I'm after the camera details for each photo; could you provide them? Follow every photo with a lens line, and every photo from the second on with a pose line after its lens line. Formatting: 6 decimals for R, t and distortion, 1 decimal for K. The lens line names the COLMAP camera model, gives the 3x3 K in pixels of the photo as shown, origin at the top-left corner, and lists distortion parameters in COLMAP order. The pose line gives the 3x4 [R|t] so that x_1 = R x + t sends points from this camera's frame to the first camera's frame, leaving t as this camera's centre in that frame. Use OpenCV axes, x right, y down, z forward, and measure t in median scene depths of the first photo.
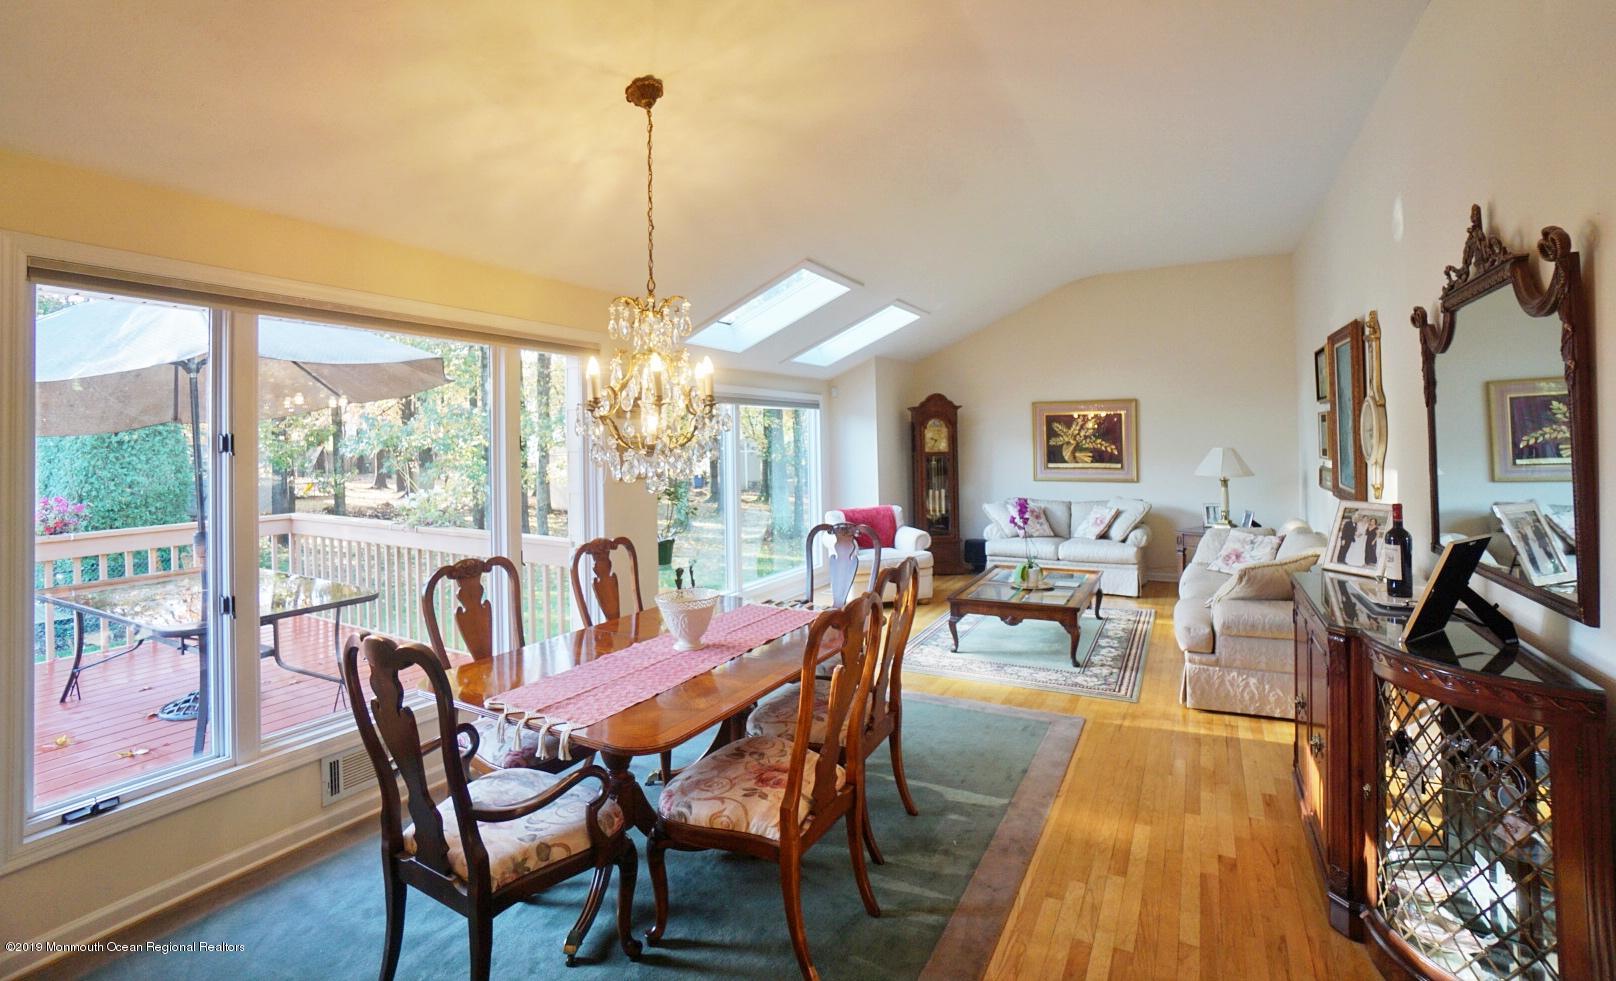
lens RADIAL K [[709.9, 0, 805.8], [0, 709.9, 439.4], [0, 0, 1]] dist [-0.061079, 0.021584]
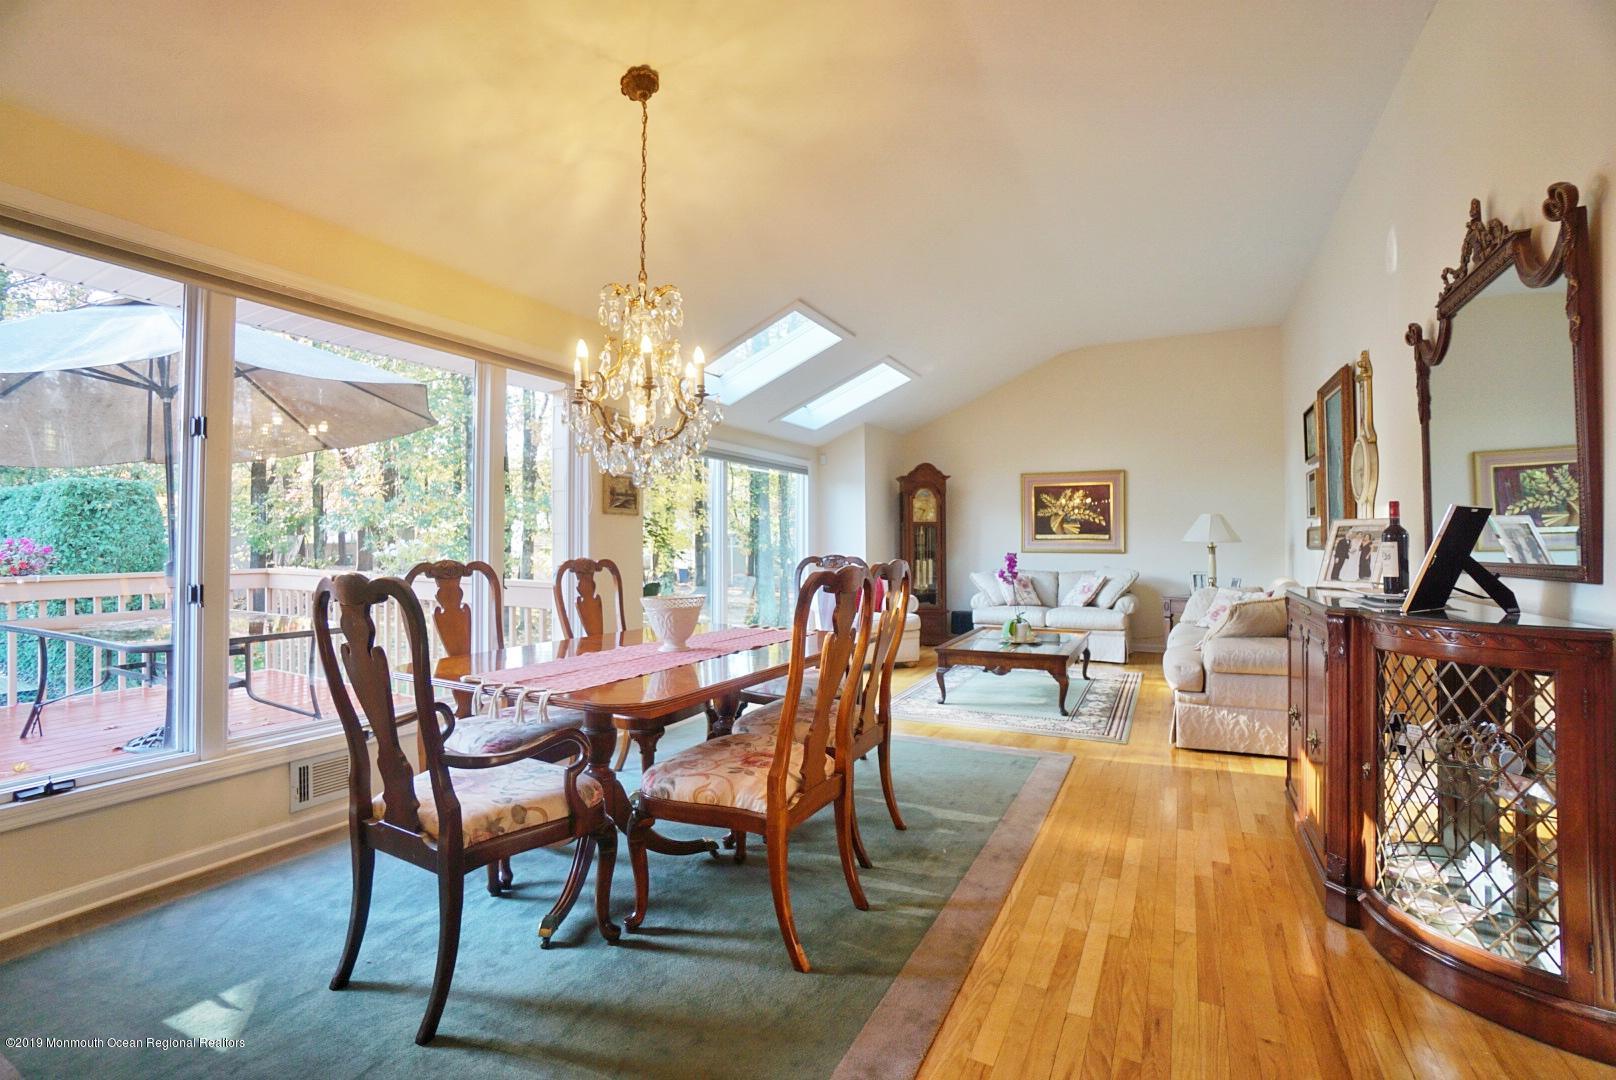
lens RADIAL K [[710.5, 0, 804.0], [0, 710.5, 536.8], [0, 0, 1]] dist [-0.062111, 0.021997]
pose [[0.999722, 0.015885, 0.017406, -0.006139], [-0.015819, 0.999867, -0.003948, 0.140750], [-0.017467, 0.003671, 0.999841, 0.020147]]
